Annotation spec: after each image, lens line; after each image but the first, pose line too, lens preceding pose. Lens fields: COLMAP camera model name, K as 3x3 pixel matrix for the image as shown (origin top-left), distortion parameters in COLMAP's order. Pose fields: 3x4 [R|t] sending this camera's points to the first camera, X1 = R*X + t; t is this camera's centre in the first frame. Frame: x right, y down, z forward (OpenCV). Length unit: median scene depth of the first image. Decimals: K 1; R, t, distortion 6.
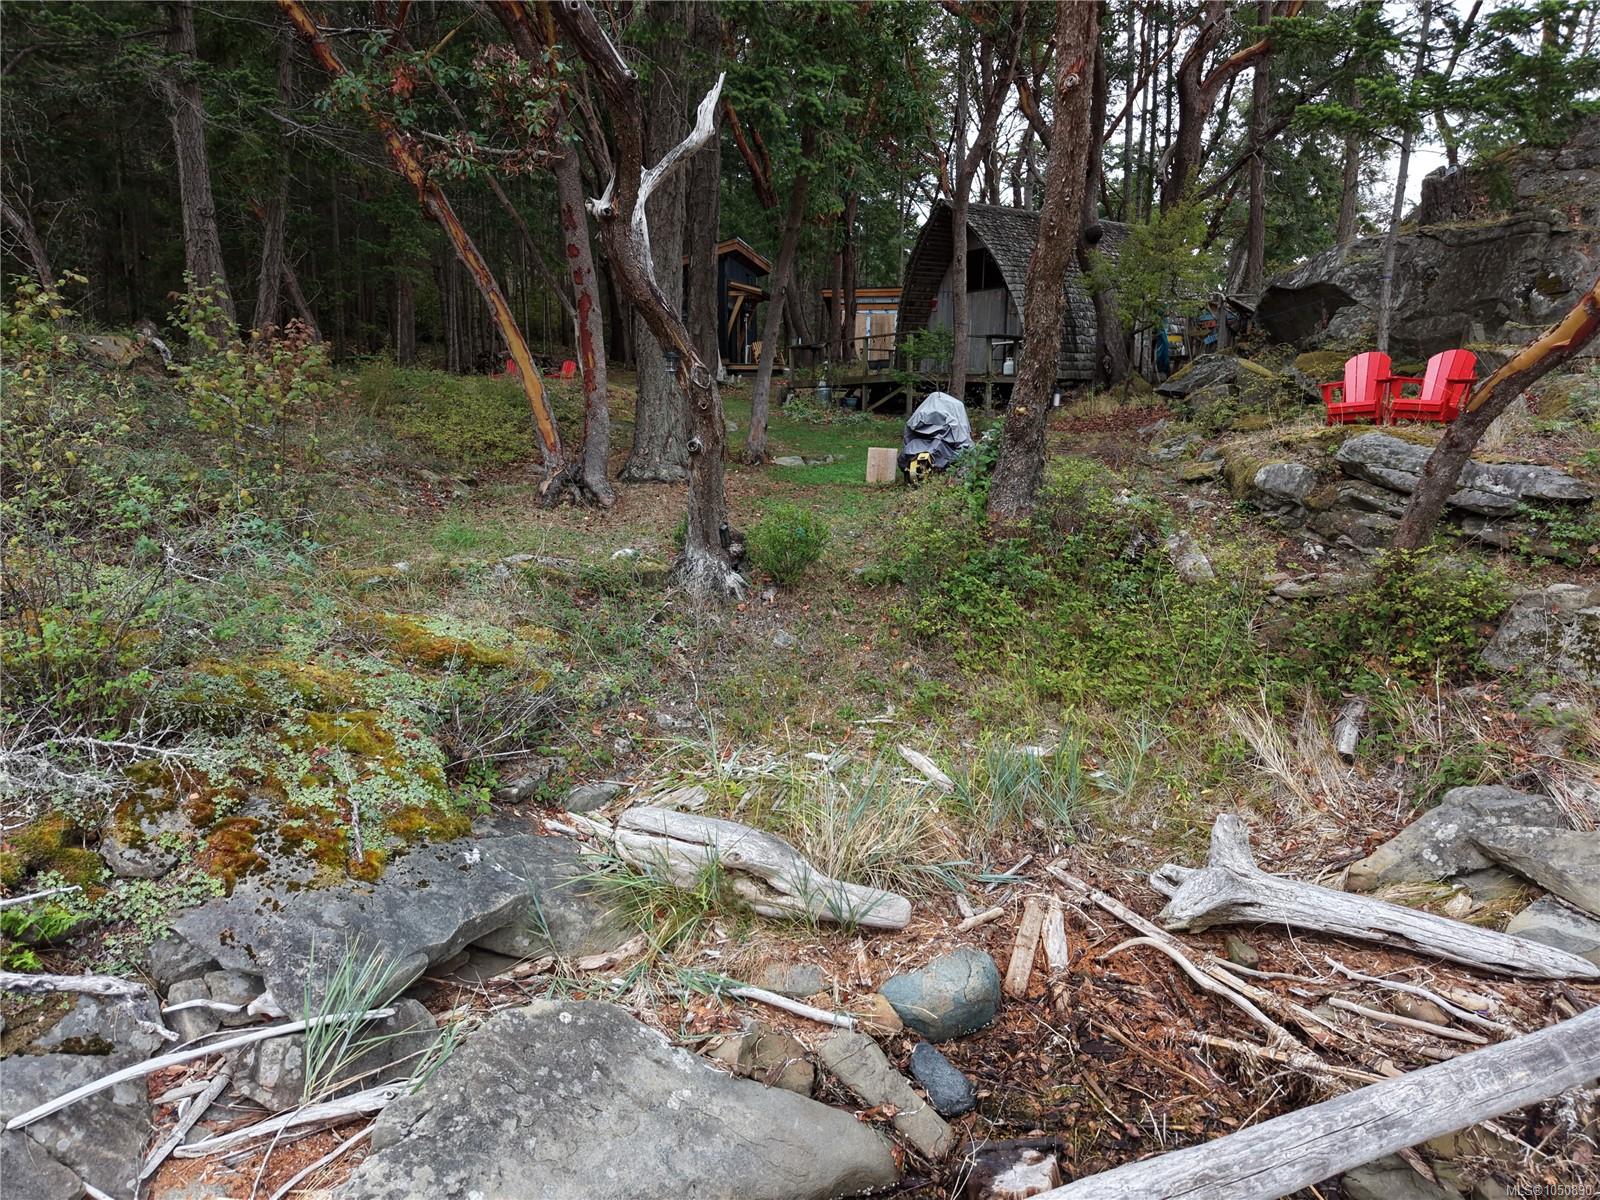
lens RADIAL K [[1071.3, 0, 792.8], [0, 1071.3, 600.4], [0, 0, 1]] dist [0.029934, -0.029598]
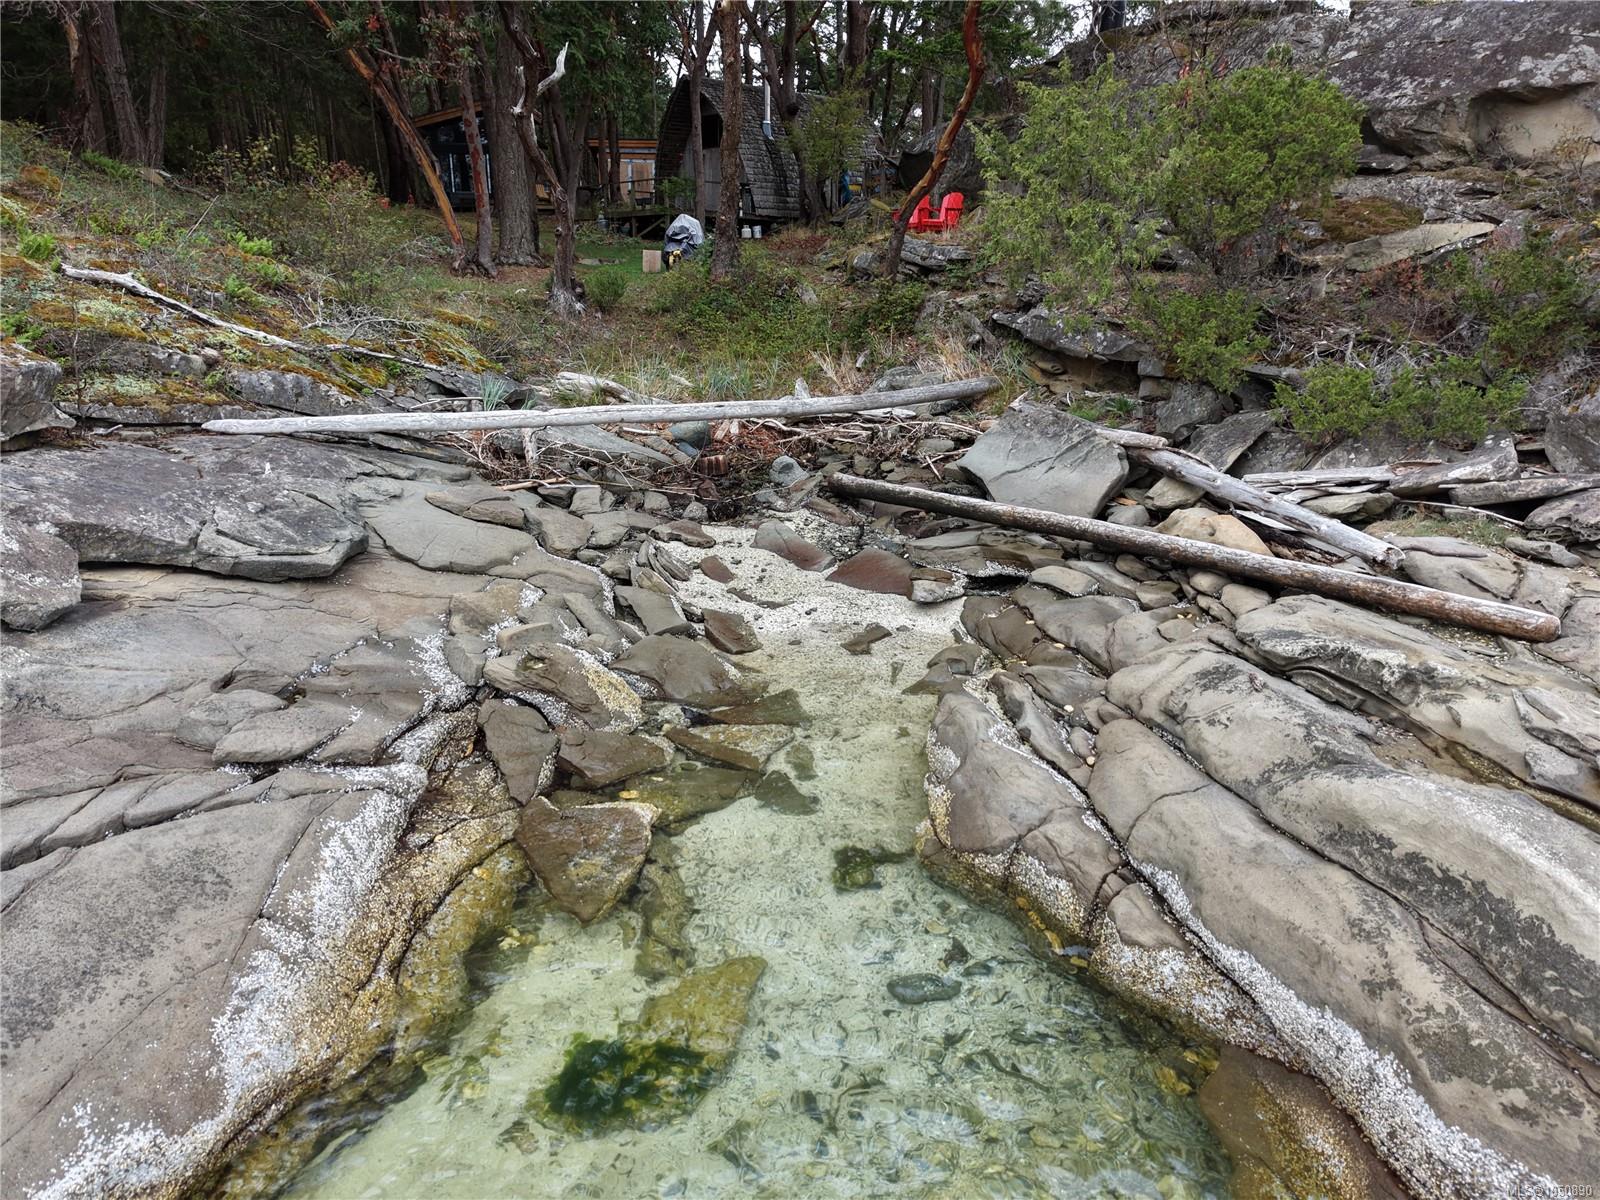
lens RADIAL K [[1071.3, 0, 801.8], [0, 1071.3, 603.0], [0, 0, 1]] dist [0.029934, -0.029598]
pose [[0.975345, -0.061047, 0.212076, -0.093055], [0.033385, 0.990735, 0.131646, 0.232106], [-0.218148, -0.121320, 0.968346, -0.890906]]
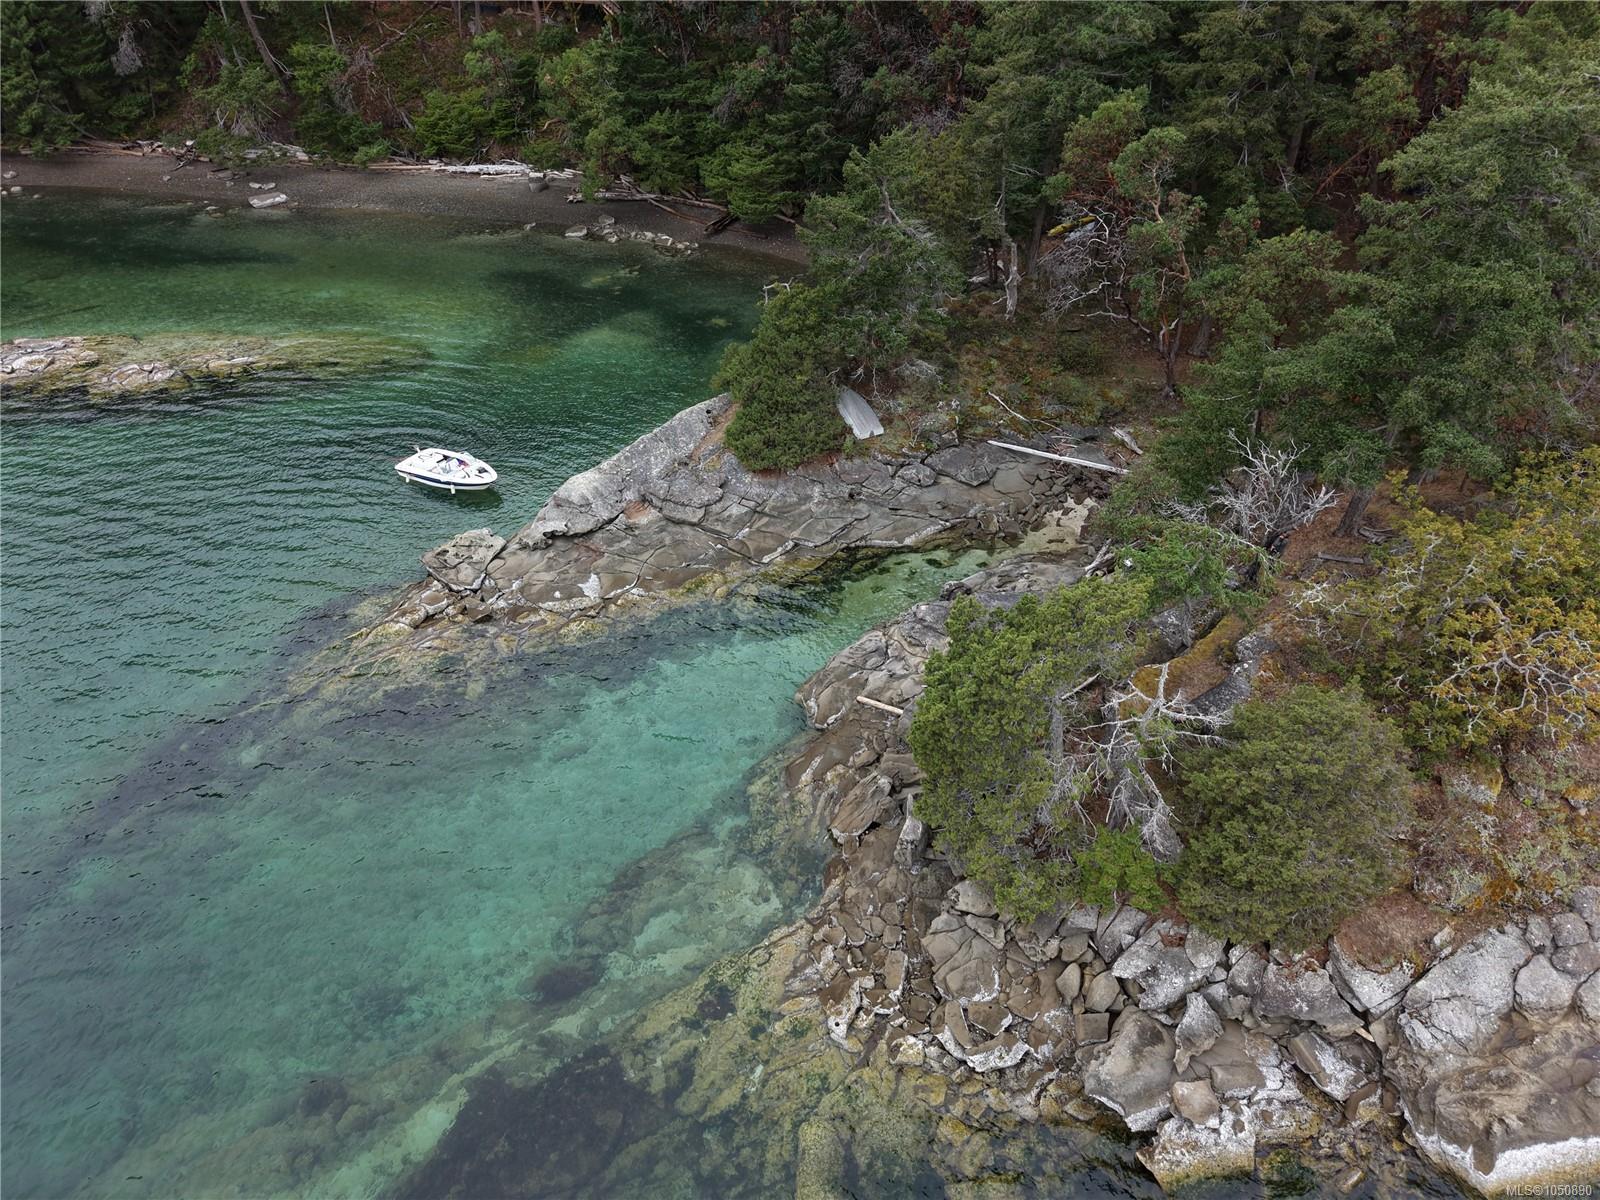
lens RADIAL K [[1071.3, 0, 795.8], [0, 1071.3, 597.9], [0, 0, 1]] dist [0.029934, -0.029598]
pose [[0.661437, 0.435066, -0.610915, 2.068200], [-0.120064, 0.865472, 0.486357, -1.300651], [0.740328, -0.248345, 0.624692, -3.396913]]
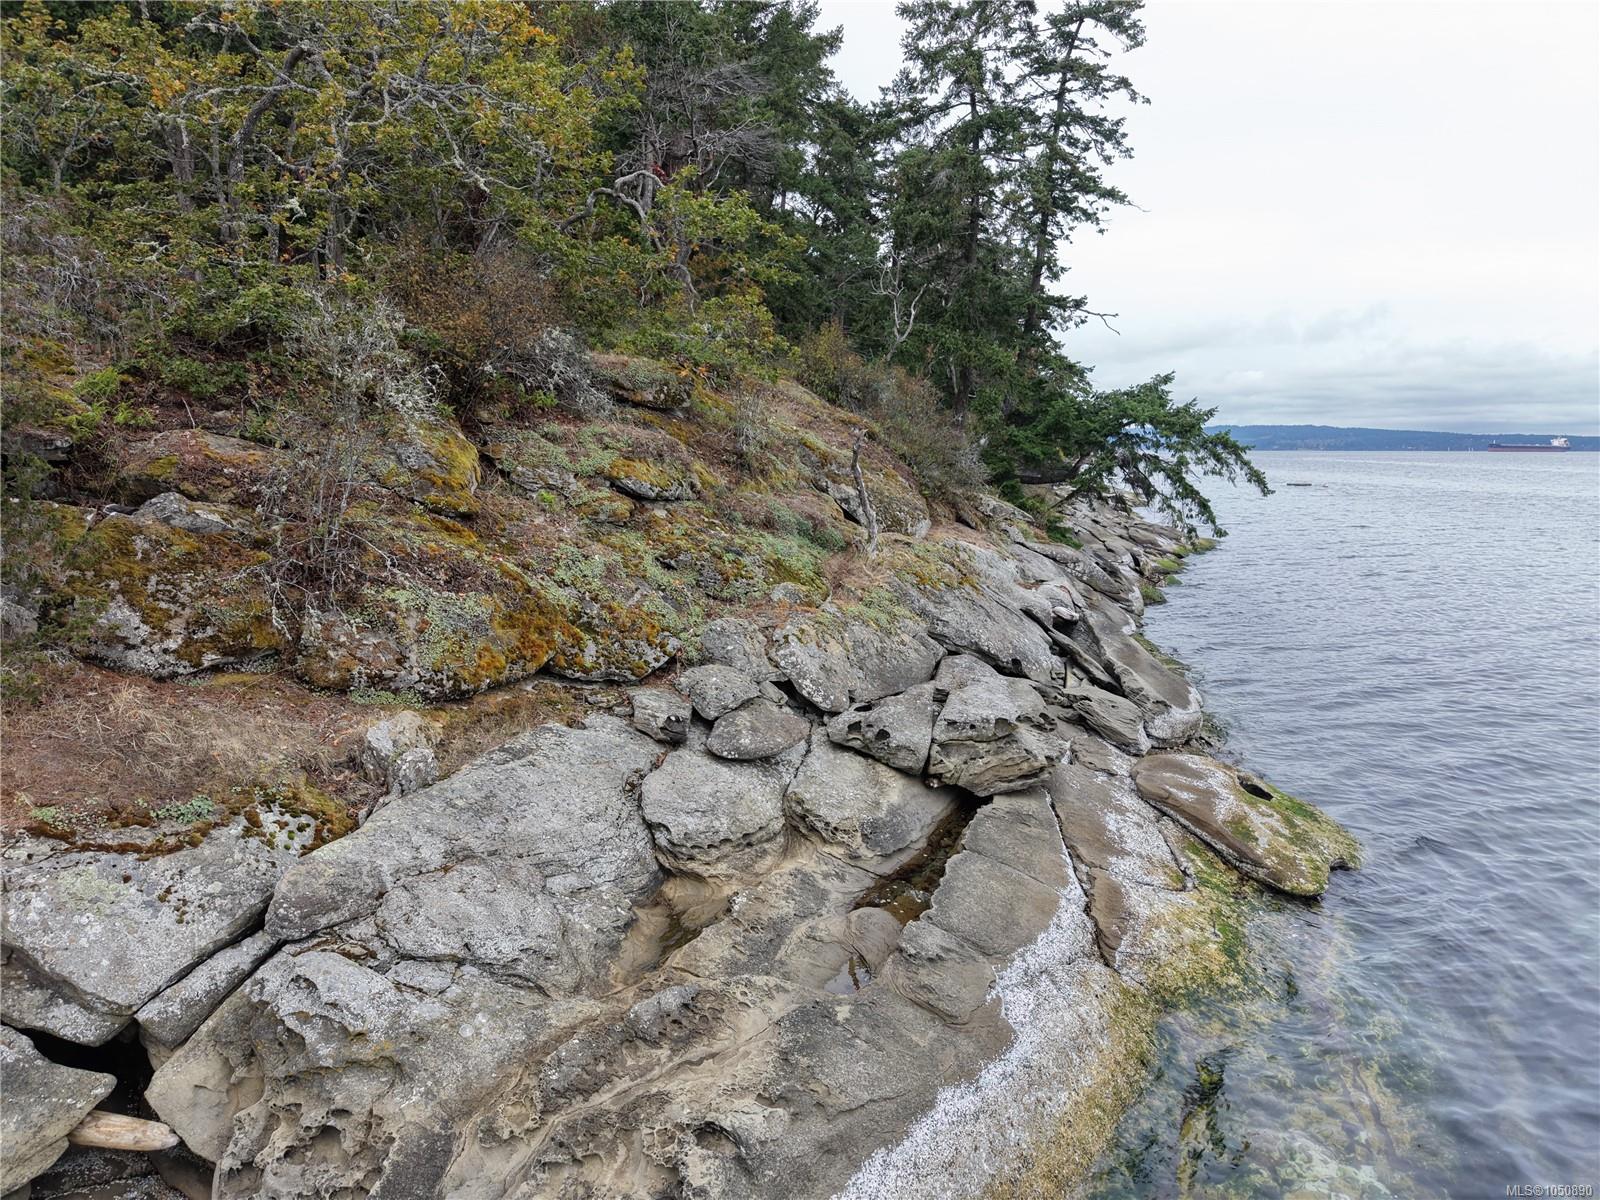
lens RADIAL K [[1071.3, 0, 809.5], [0, 1071.3, 595.8], [0, 0, 1]] dist [0.029934, -0.029598]
pose [[0.996786, 0.012450, -0.079140, 2.219555], [-0.013952, 0.999732, -0.018452, 0.229949], [0.078889, 0.019497, 0.996693, -1.775547]]
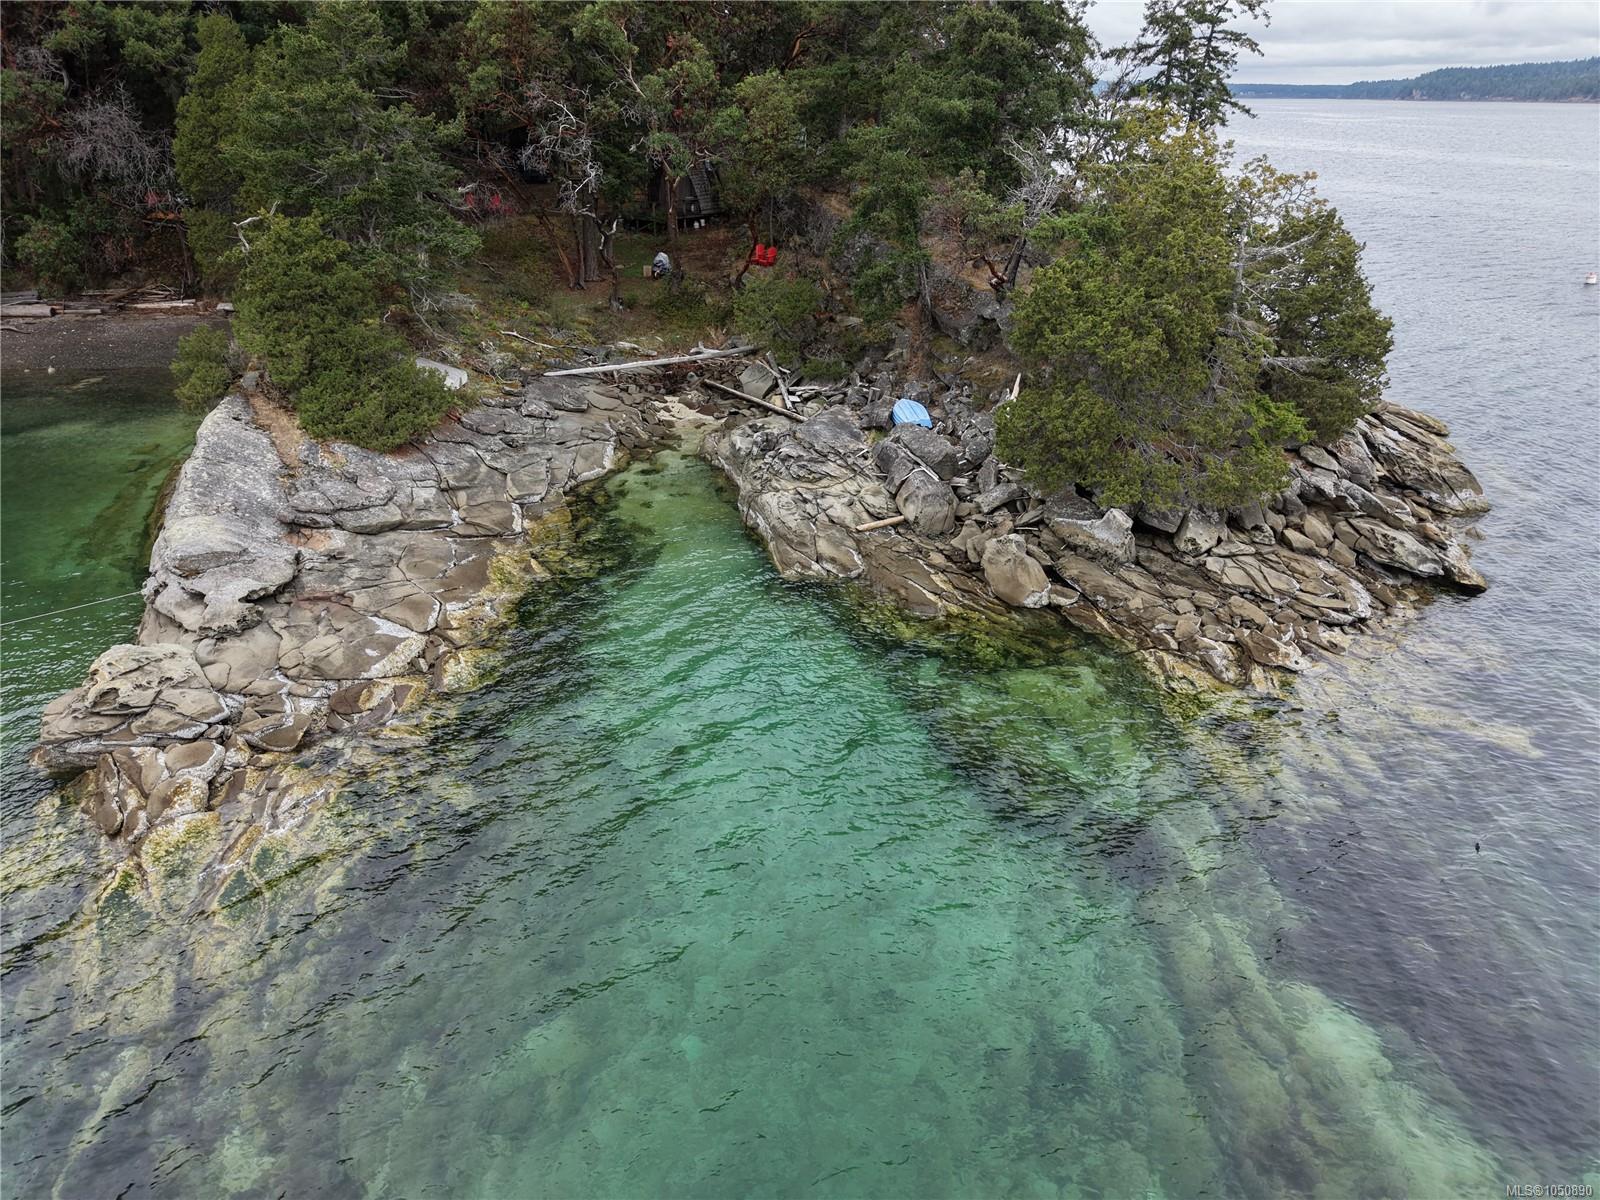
lens RADIAL K [[1071.3, 0, 806.7], [0, 1071.3, 600.9], [0, 0, 1]] dist [0.029934, -0.029598]
pose [[0.975004, -0.093163, 0.201712, -0.311722], [0.032741, 0.958179, 0.284291, -0.092210], [-0.219761, -0.270581, 0.937278, -3.851255]]
